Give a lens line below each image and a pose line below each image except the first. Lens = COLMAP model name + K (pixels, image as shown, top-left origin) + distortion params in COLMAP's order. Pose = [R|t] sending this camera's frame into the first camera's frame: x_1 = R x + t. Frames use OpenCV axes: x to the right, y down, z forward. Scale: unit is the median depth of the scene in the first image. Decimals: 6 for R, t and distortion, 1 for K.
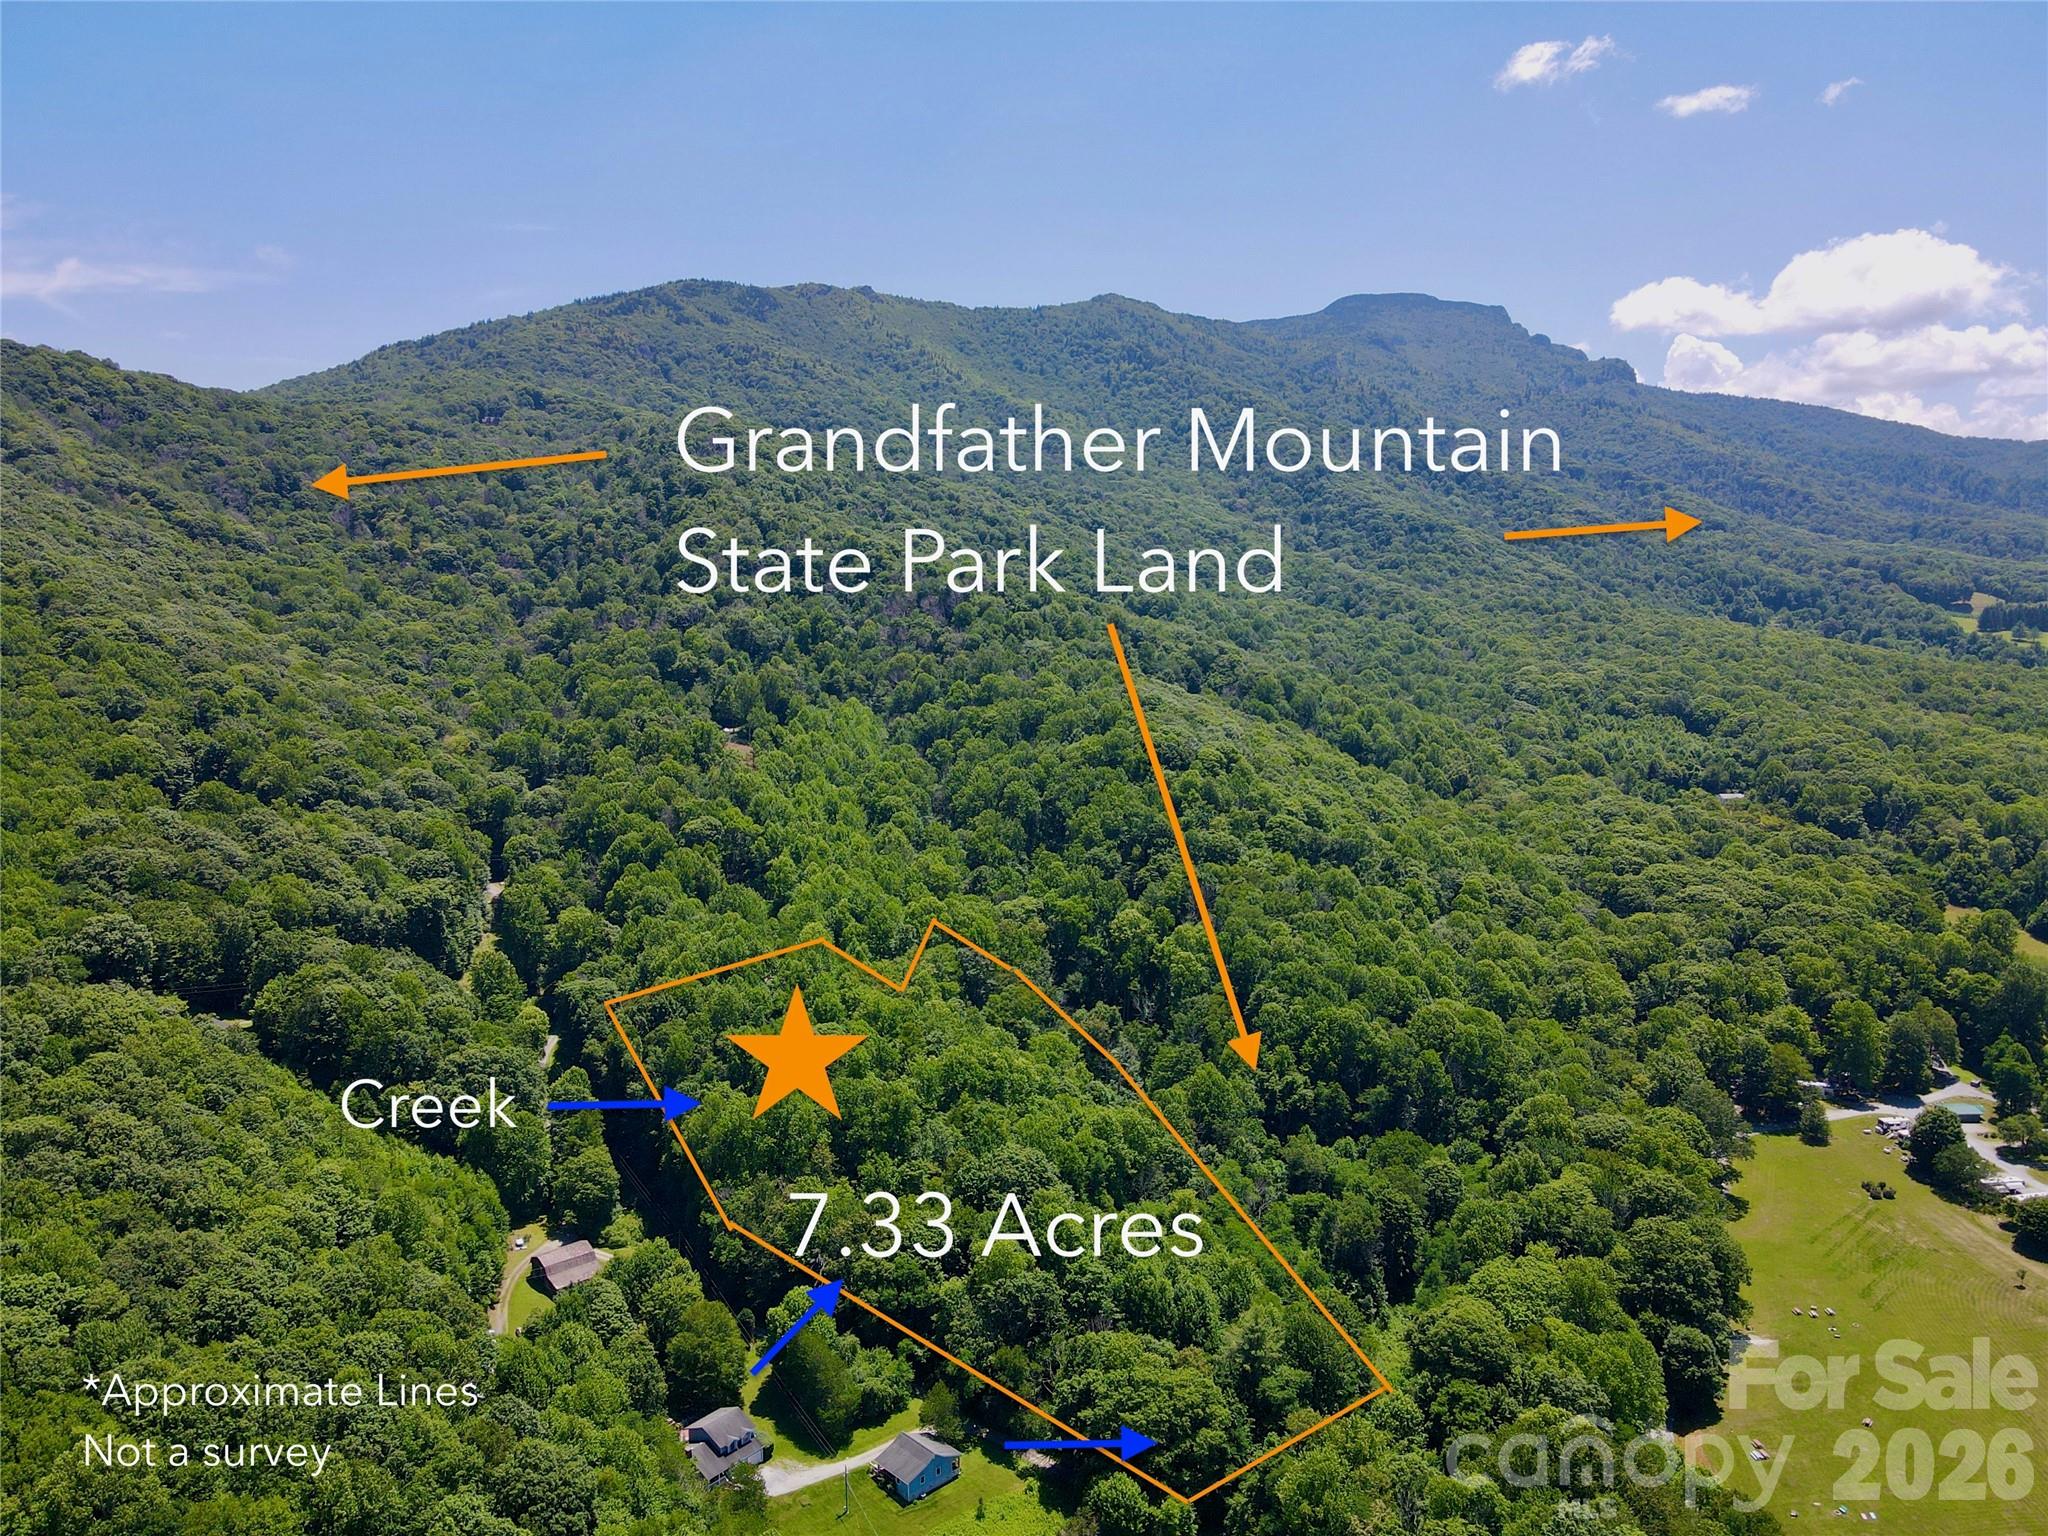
lens RADIAL K [[1502.4, 0, 1024.0], [0, 1502.4, 768.0], [0, 0, 1]] dist [-0.020231, 0.079796]
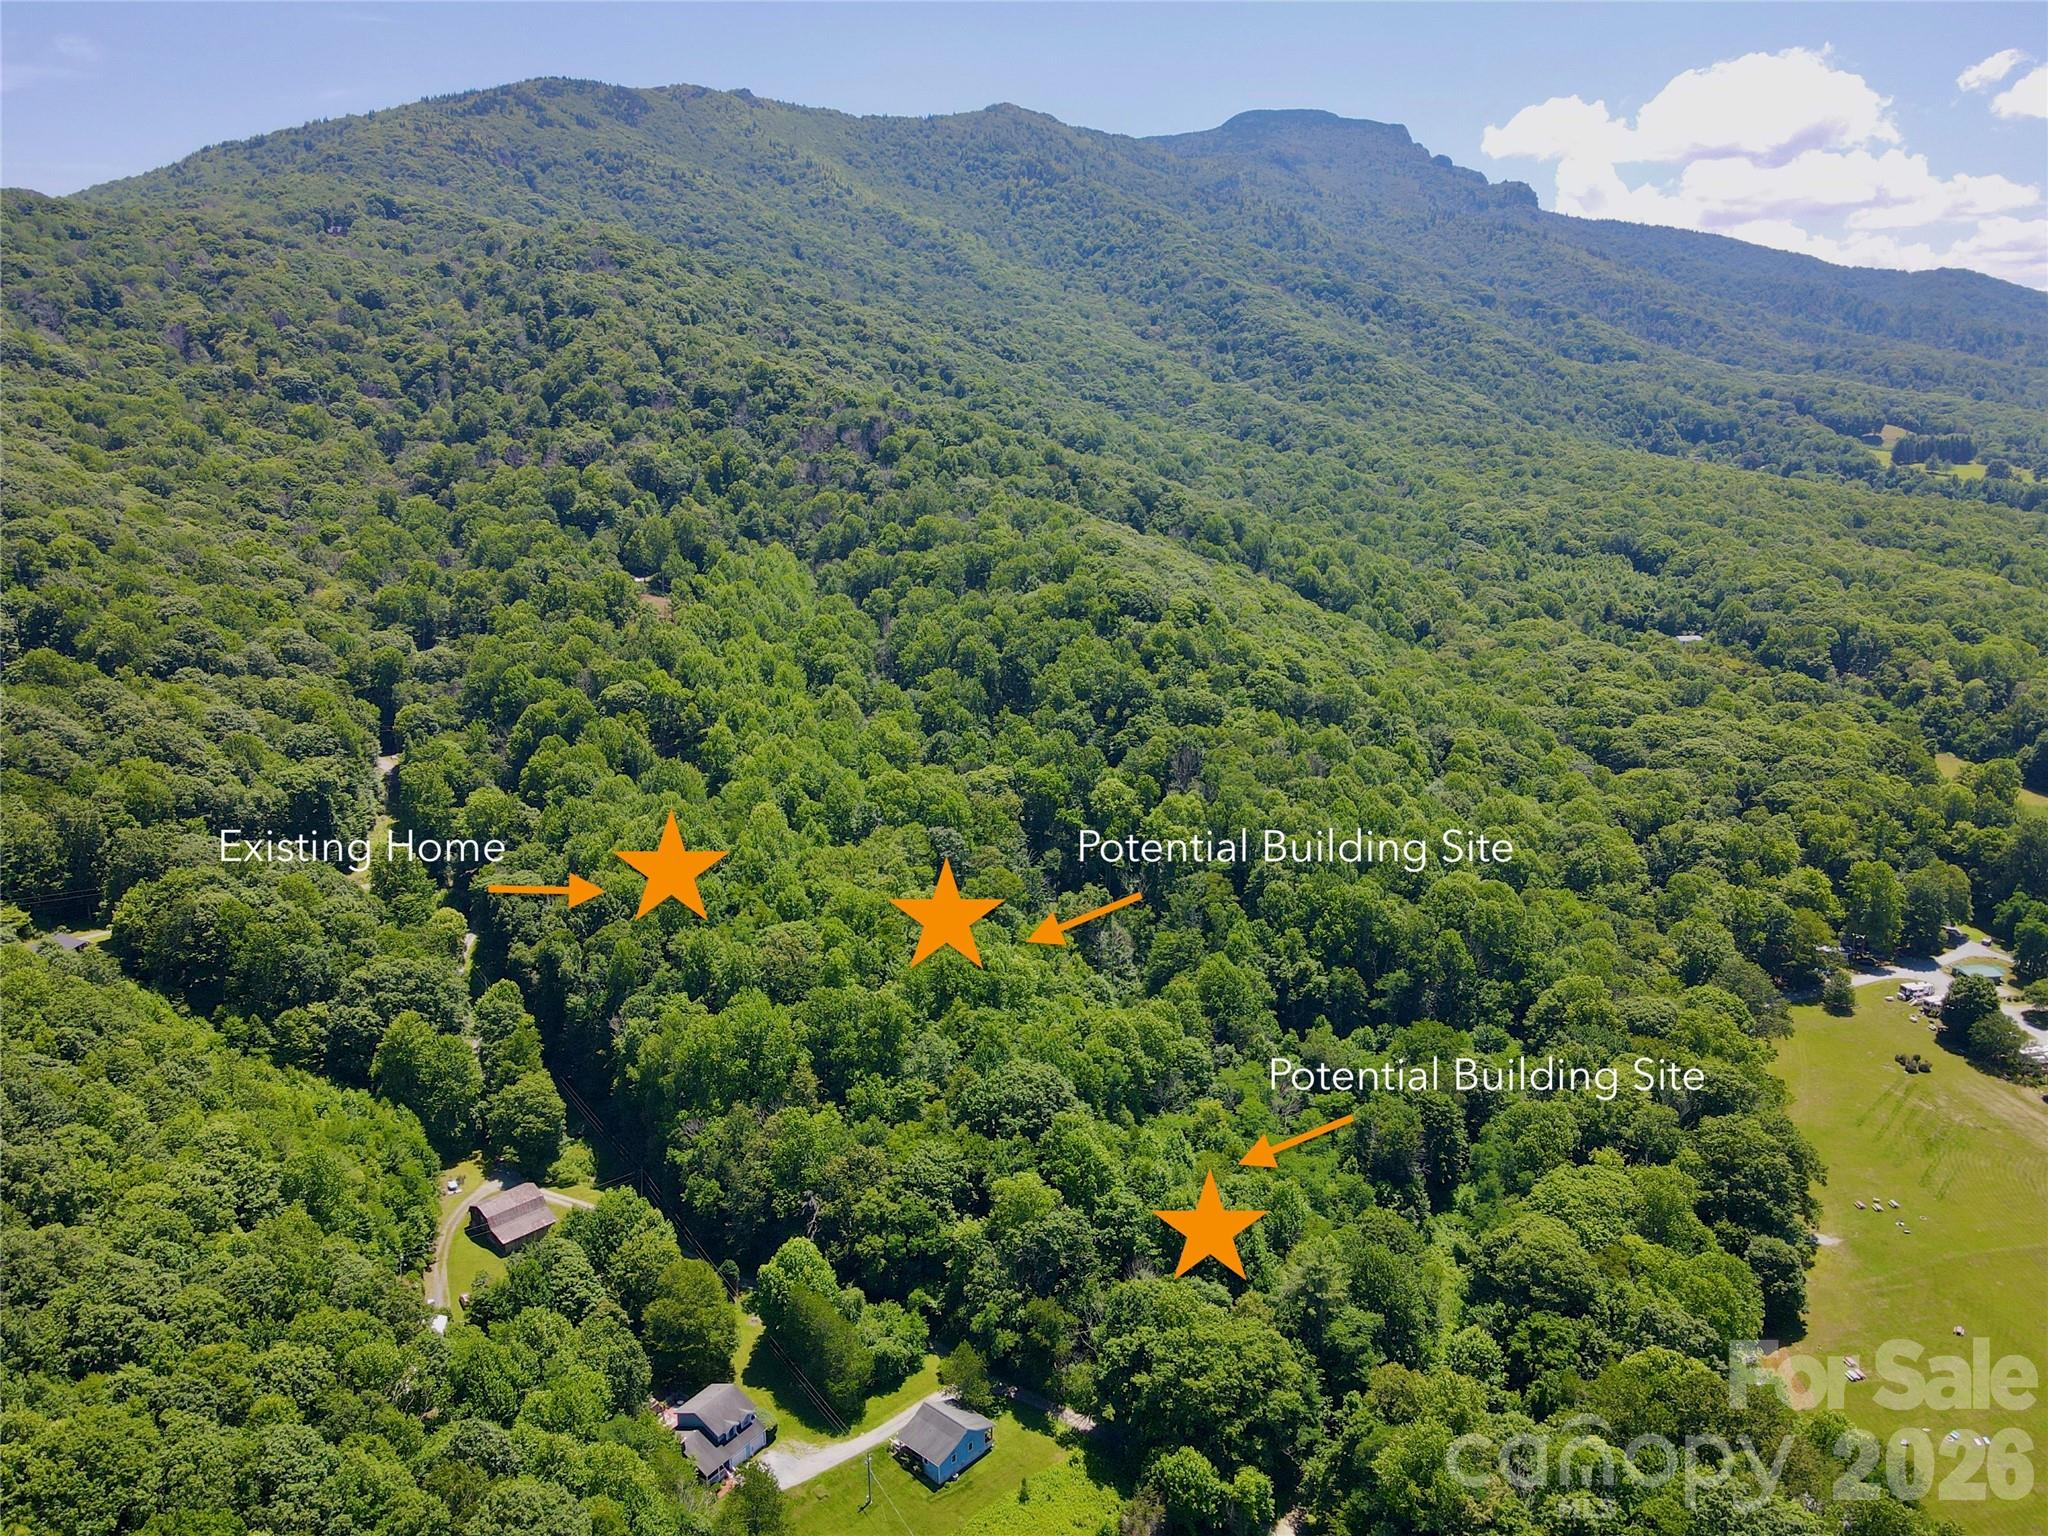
lens RADIAL K [[1500.1, 0, 1024.0], [0, 1500.1, 768.0], [0, 0, 1]] dist [-0.004937, 0.036722]
pose [[0.996959, -0.018154, 0.075789, -0.043768], [0.009932, 0.994158, 0.107479, -0.008968], [-0.077298, -0.106399, 0.991314, 0.090095]]
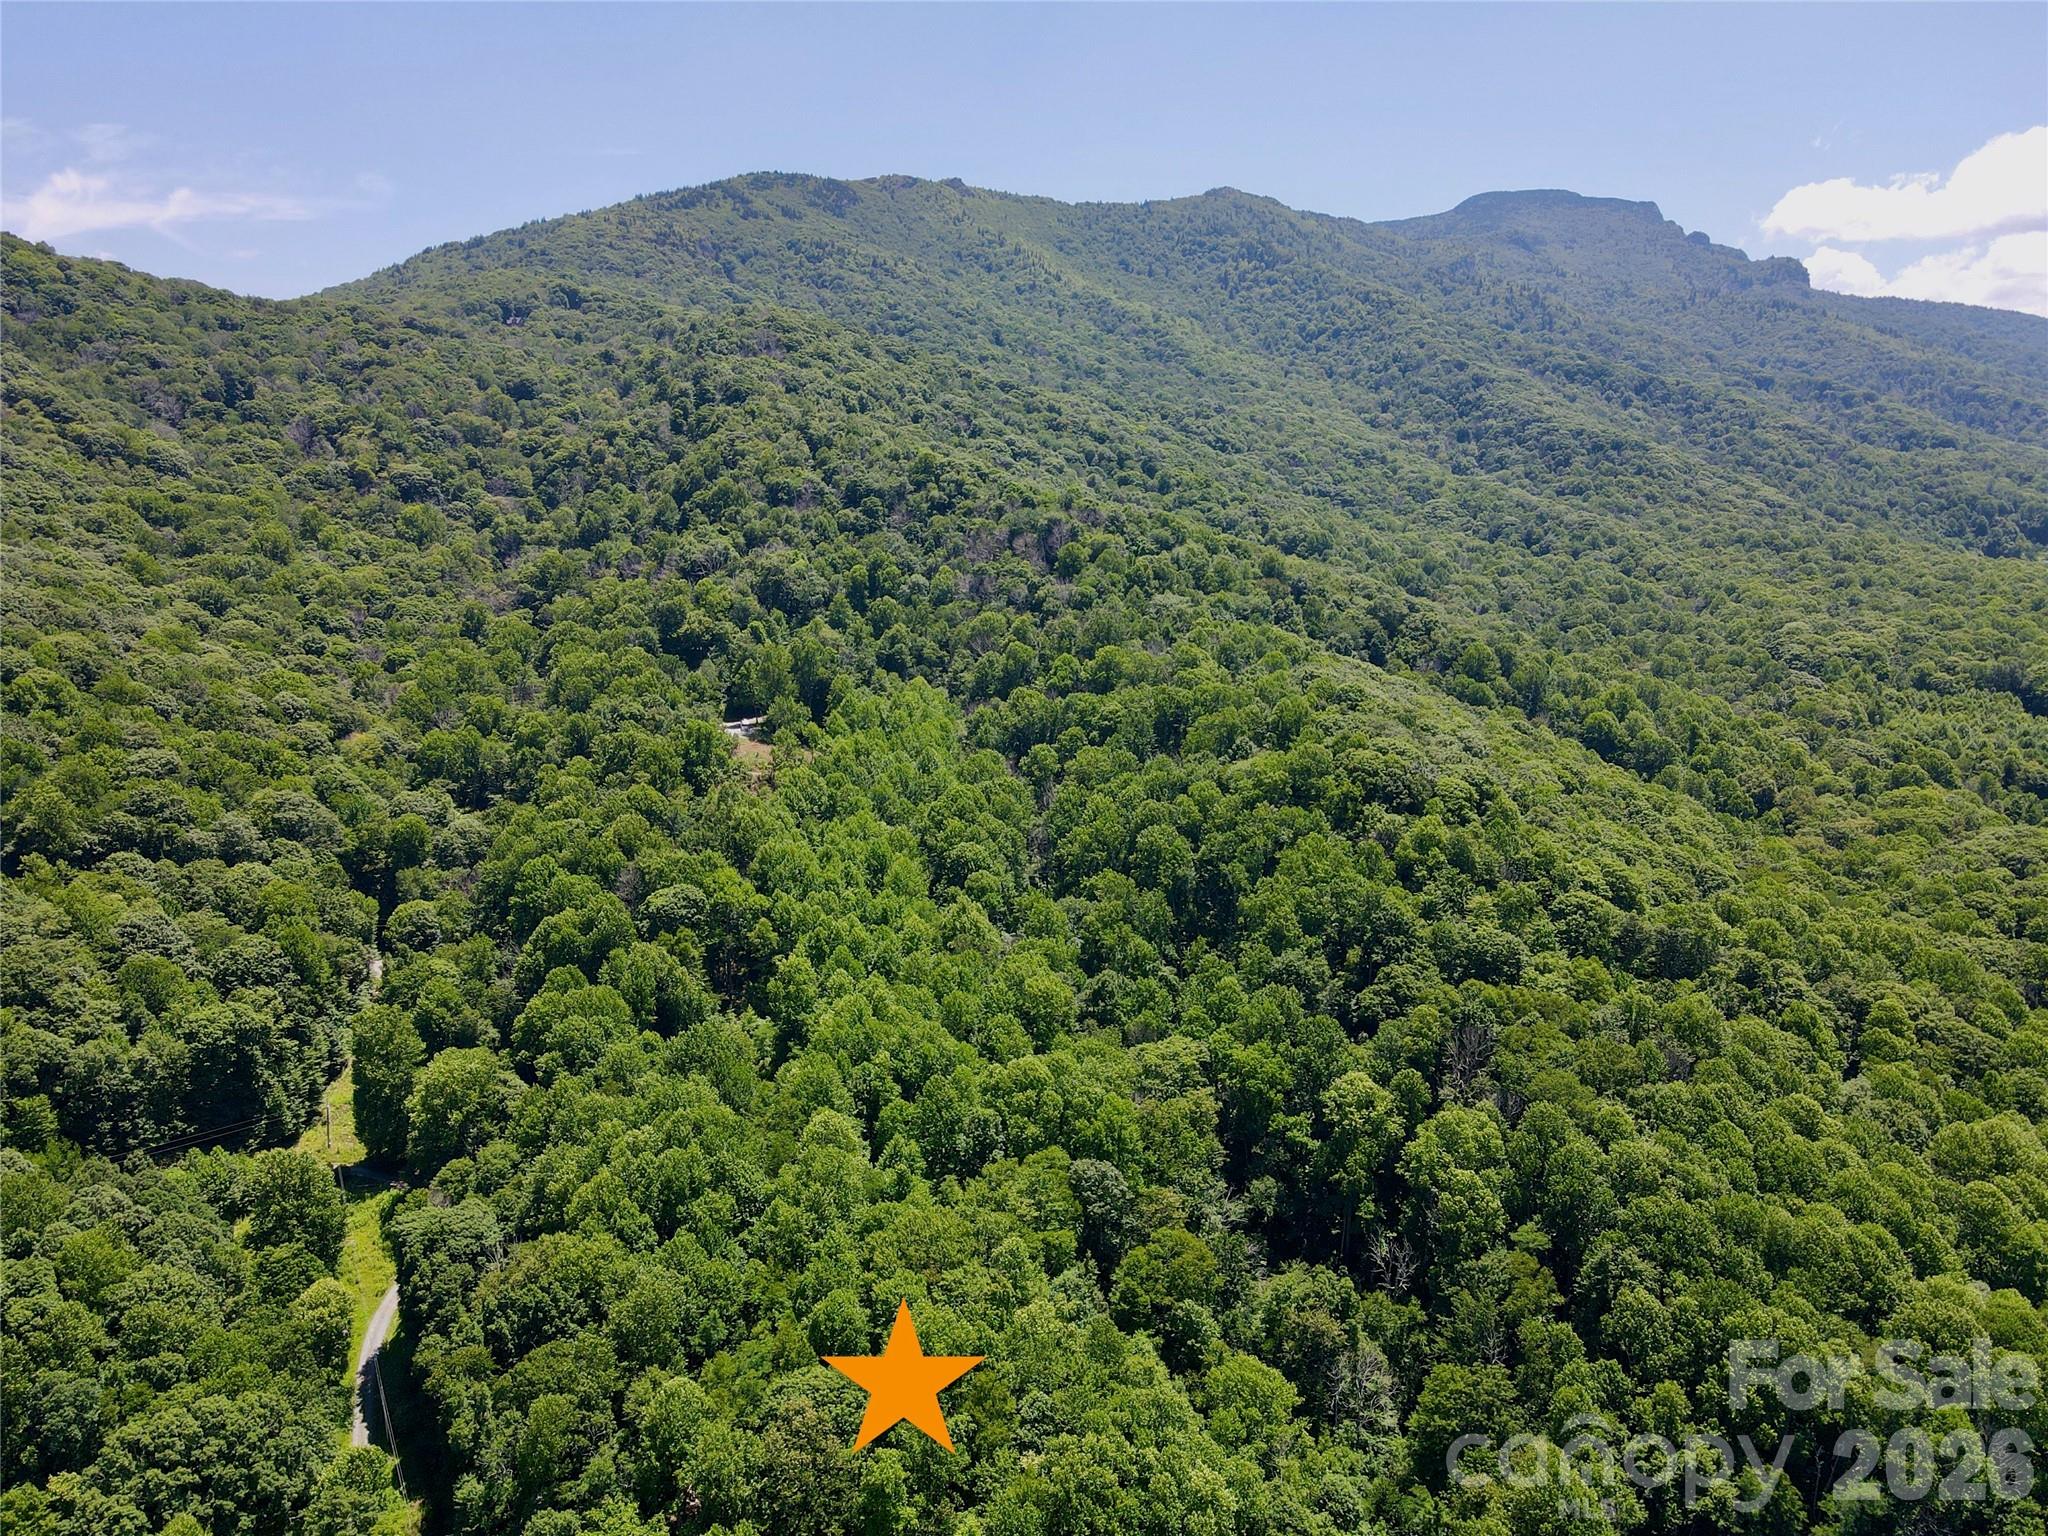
lens RADIAL K [[1500.1, 0, 1024.0], [0, 1500.1, 768.0], [0, 0, 1]] dist [-0.004937, 0.036722]
pose [[0.998113, 0.010867, -0.060433, -0.023550], [-0.007857, 0.998727, 0.049829, -0.048953], [0.060898, -0.049261, 0.996928, 0.342498]]
